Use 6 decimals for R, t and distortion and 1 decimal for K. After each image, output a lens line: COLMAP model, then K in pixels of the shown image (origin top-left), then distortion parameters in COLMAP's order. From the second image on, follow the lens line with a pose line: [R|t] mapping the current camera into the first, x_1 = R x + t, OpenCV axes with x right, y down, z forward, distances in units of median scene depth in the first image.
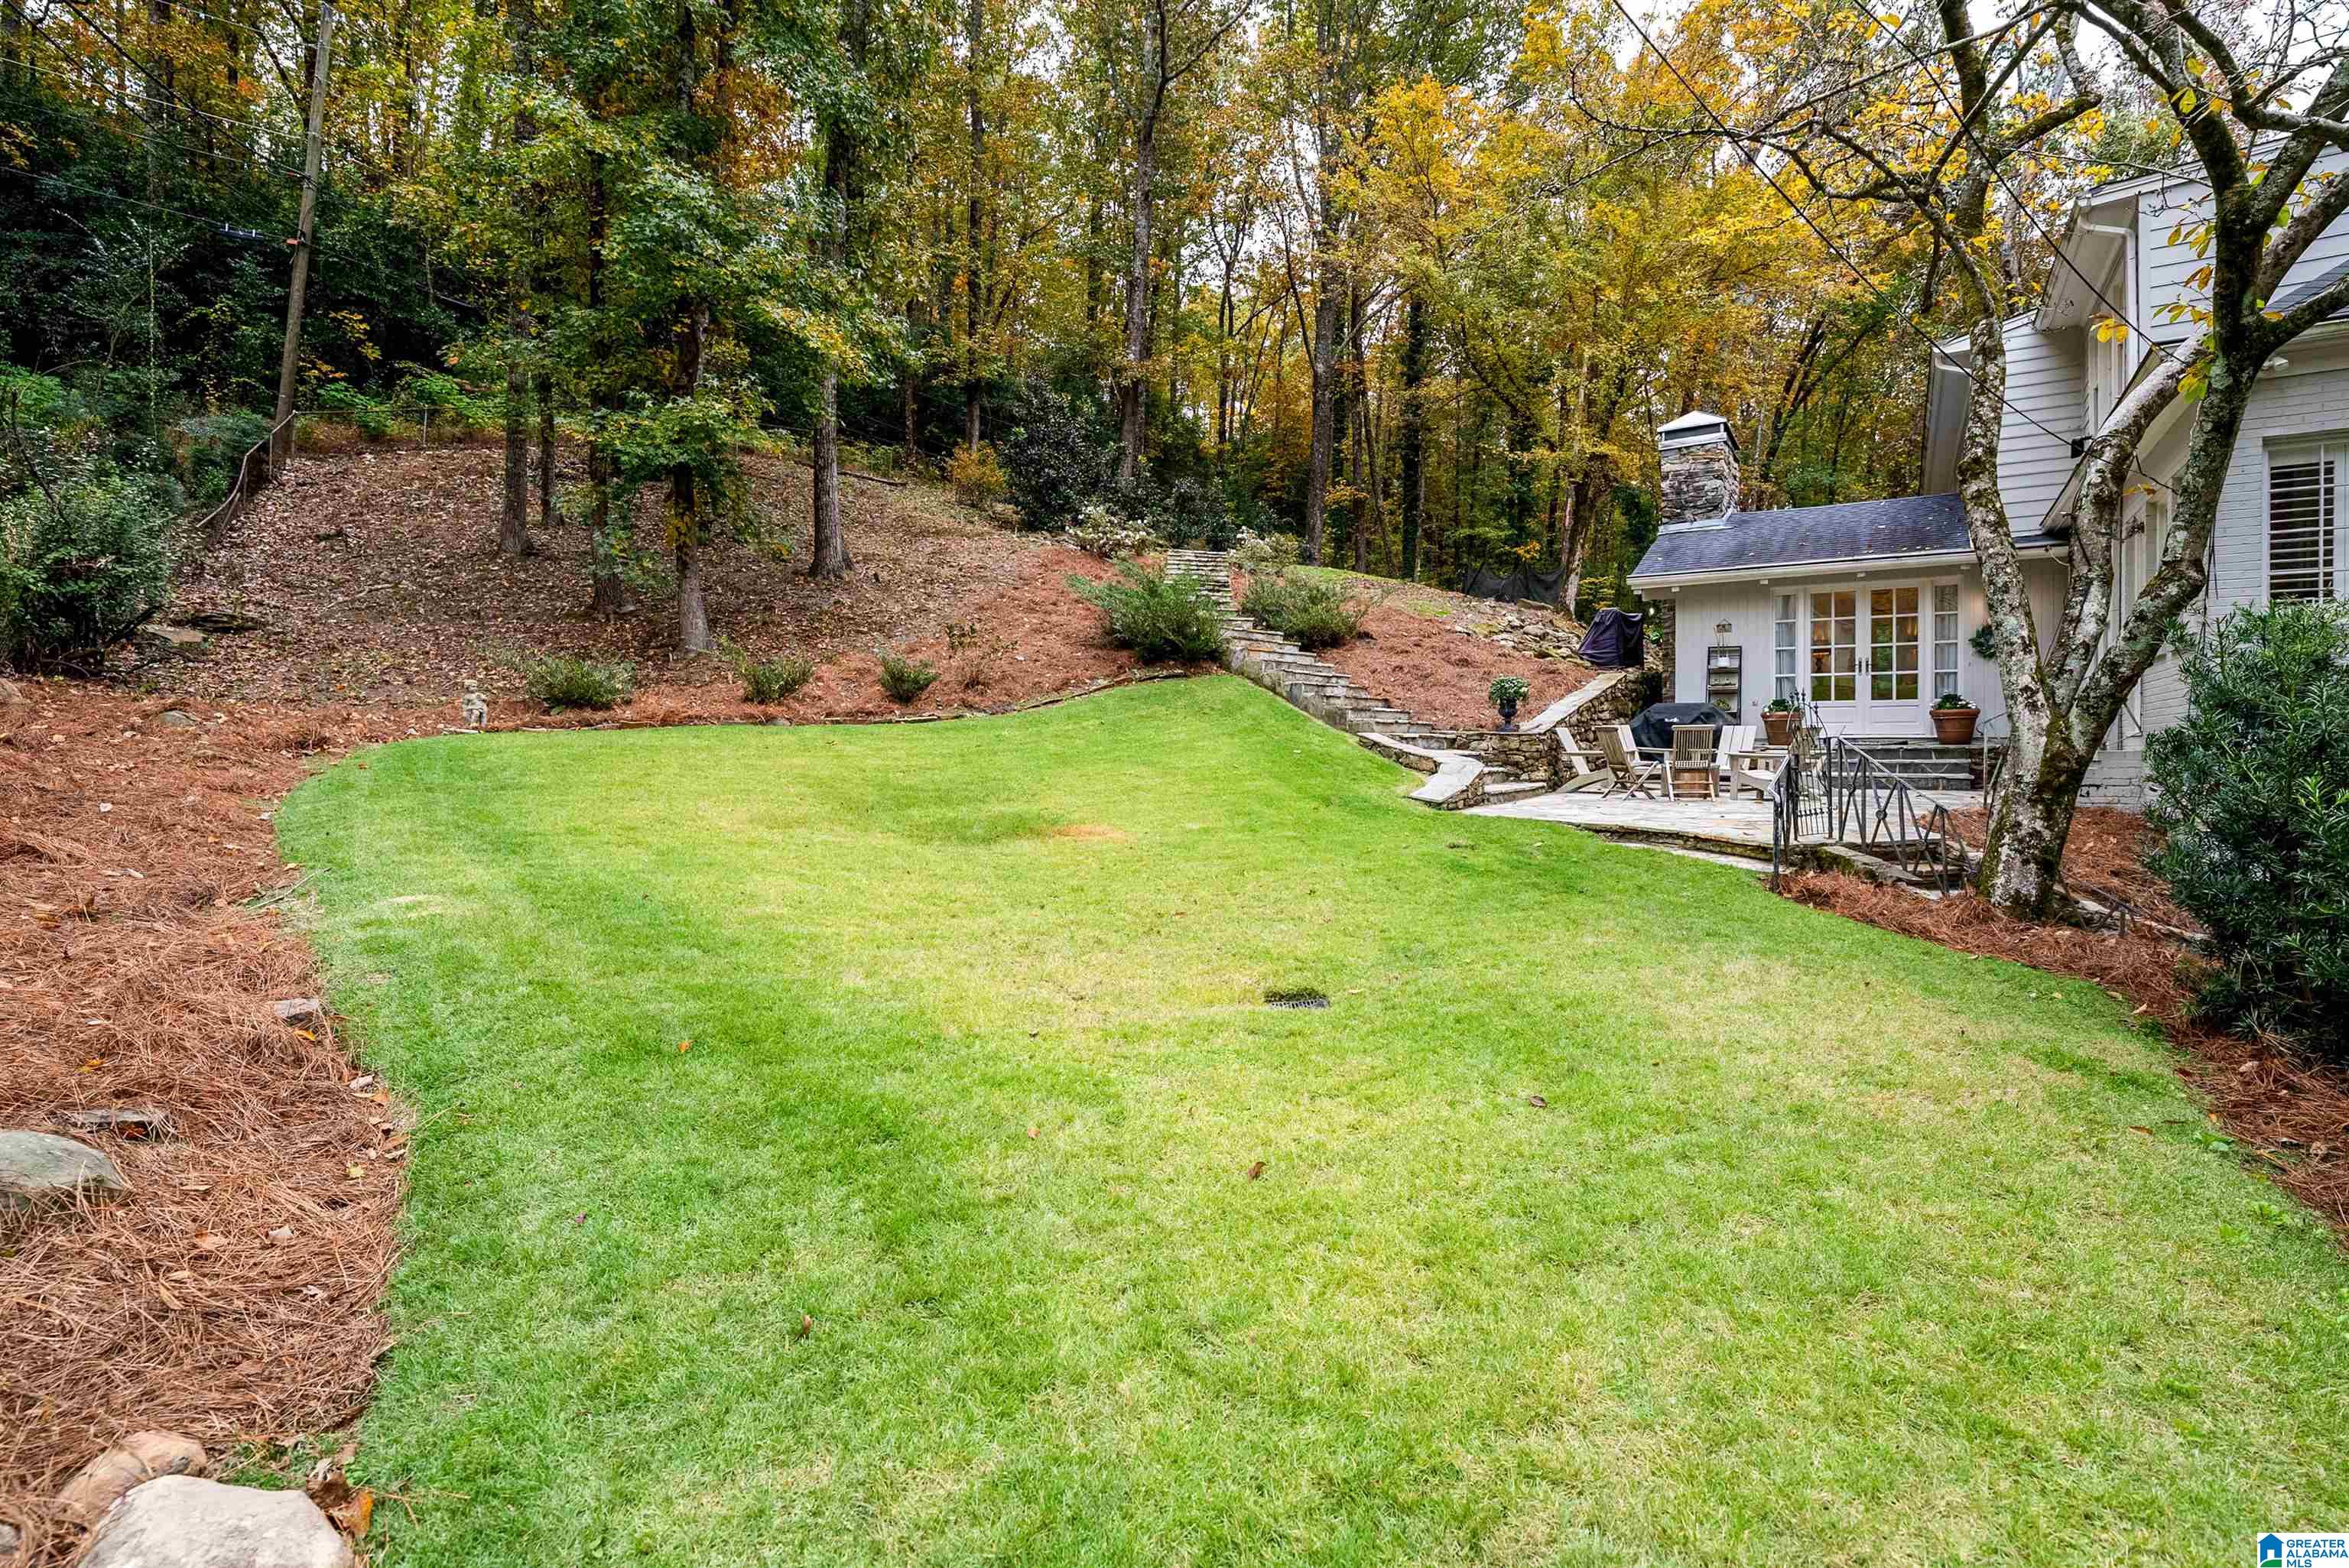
lens RADIAL K [[1133.5, 0, 1128.0], [0, 1133.5, 757.1], [0, 0, 1]] dist [0.000011, -0.000382]
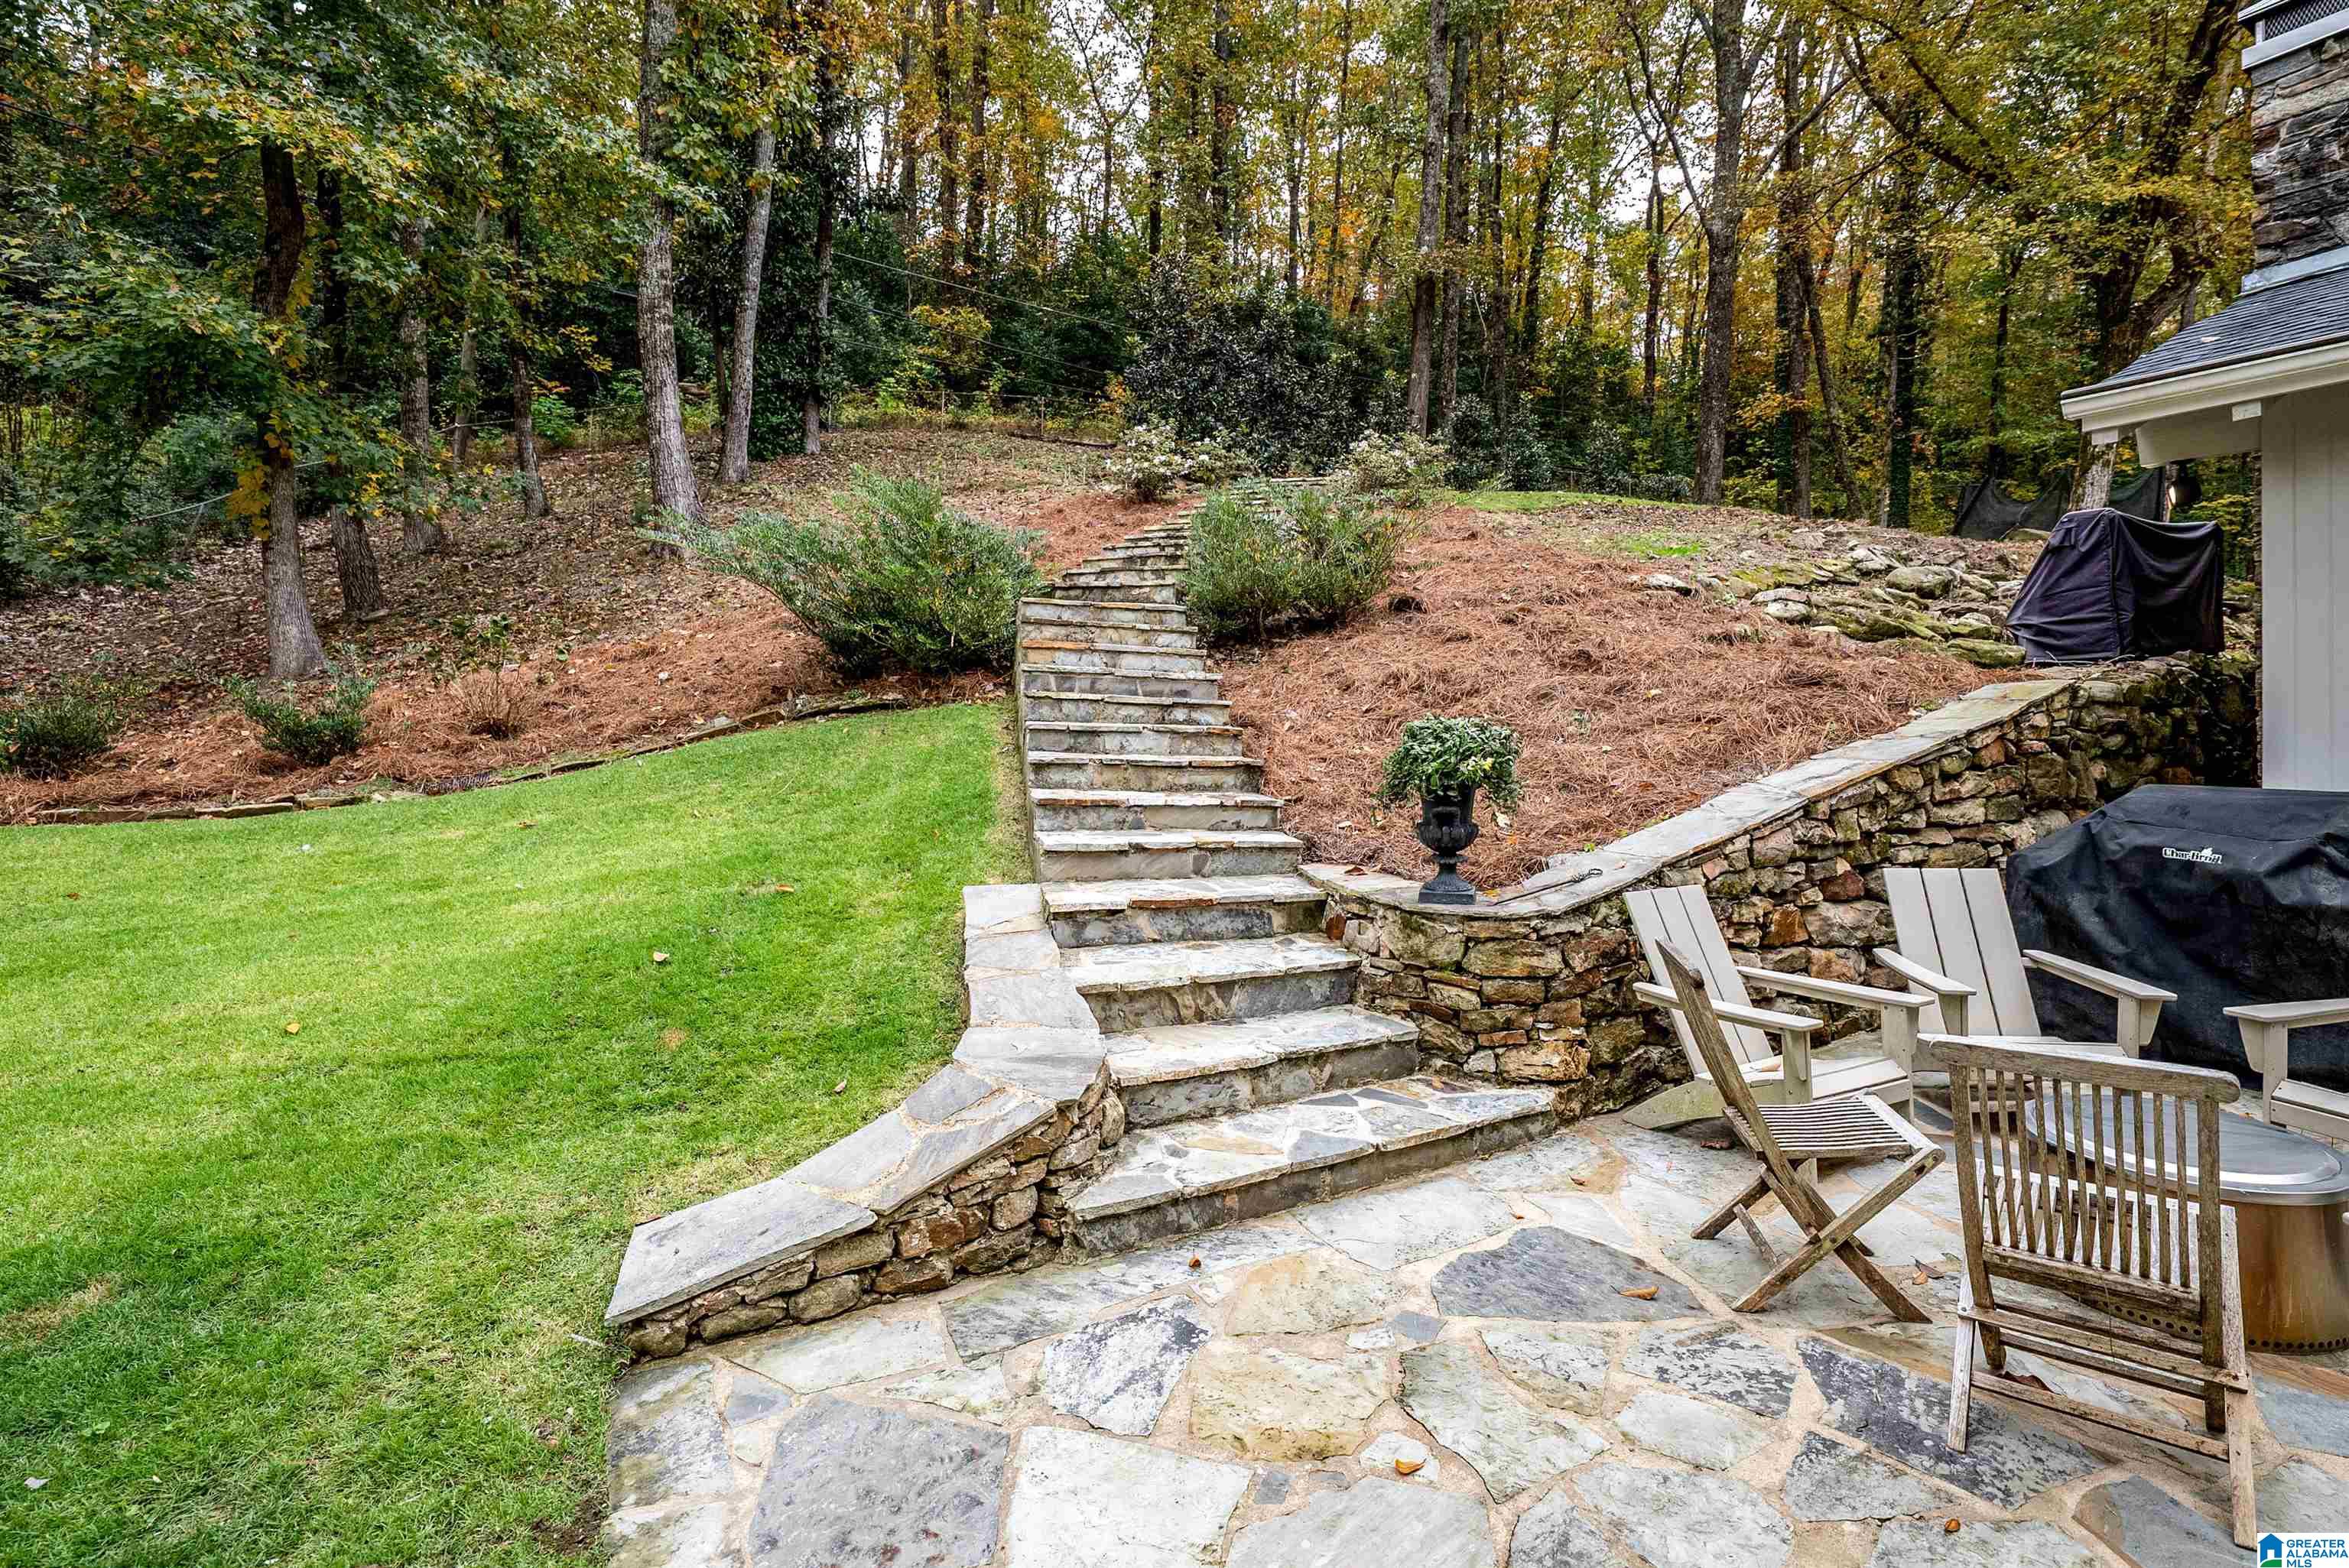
lens RADIAL K [[1149.3, 0, 1104.4], [0, 1149.3, 736.1], [0, 0, 1]] dist [0.003361, 0.000795]
pose [[0.915231, 0.001559, -0.402927, 0.306438], [-0.005998, 0.999934, -0.009755, -0.051268], [0.402885, 0.011345, 0.915180, 0.553806]]
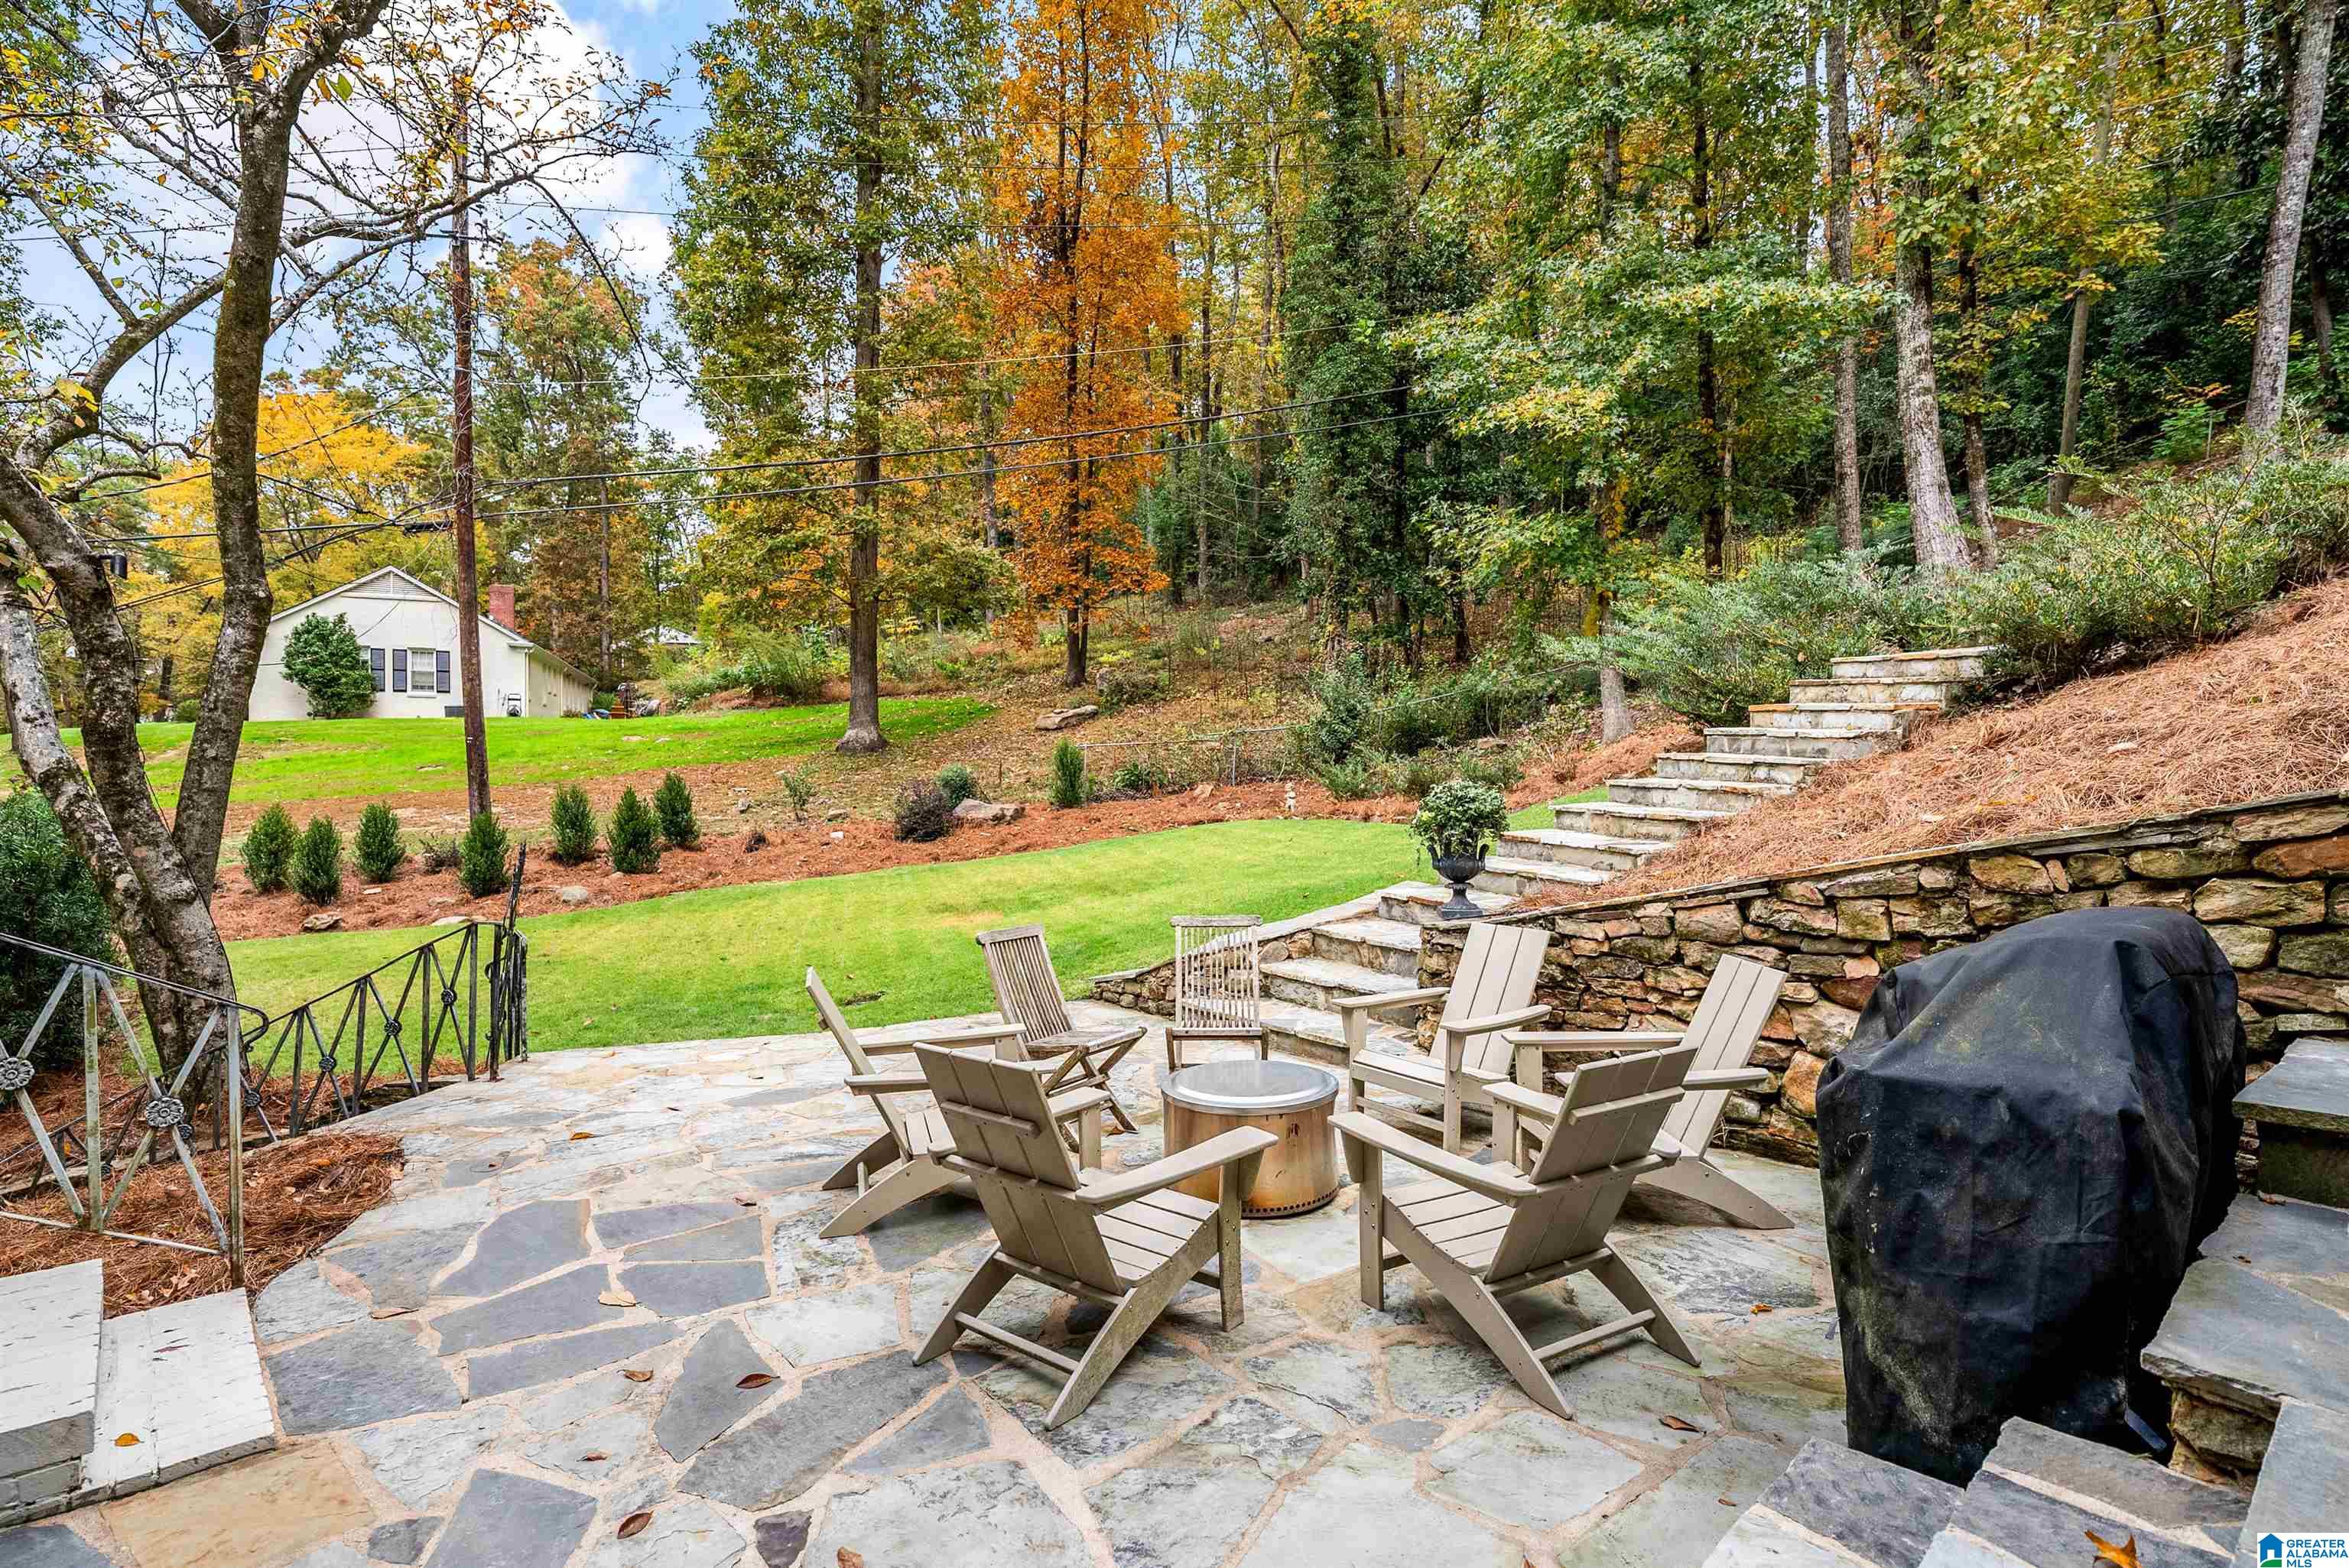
lens RADIAL K [[1133.5, 0, 1128.0], [0, 1133.5, 757.1], [0, 0, 1]] dist [0.000011, -0.000382]
pose [[-0.275035, -0.009794, -0.961384, 0.623510], [-0.019467, 0.999800, -0.004616, -0.061911], [0.961237, 0.017445, -0.275170, 0.812133]]
